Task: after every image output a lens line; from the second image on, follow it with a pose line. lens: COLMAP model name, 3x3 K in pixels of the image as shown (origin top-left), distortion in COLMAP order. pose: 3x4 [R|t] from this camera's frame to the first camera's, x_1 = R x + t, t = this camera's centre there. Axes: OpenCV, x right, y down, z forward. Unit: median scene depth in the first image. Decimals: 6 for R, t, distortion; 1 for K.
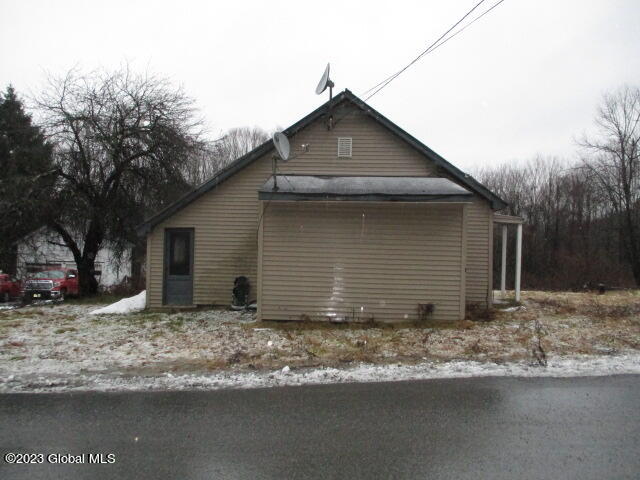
lens RADIAL K [[531.2, 0, 318.7], [0, 531.2, 237.0], [0, 0, 1]] dist [-0.034802, 0.011714]
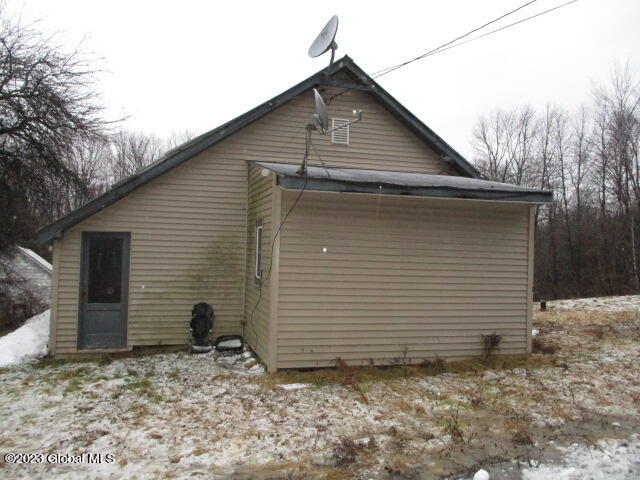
lens RADIAL K [[531.2, 0, 320.9], [0, 531.2, 242.8], [0, 0, 1]] dist [-0.034802, 0.011714]
pose [[0.947740, 0.011693, 0.318829, -0.223101], [-0.005475, 0.999777, -0.020391, 0.008555], [-0.318996, 0.017579, 0.947593, 0.288754]]
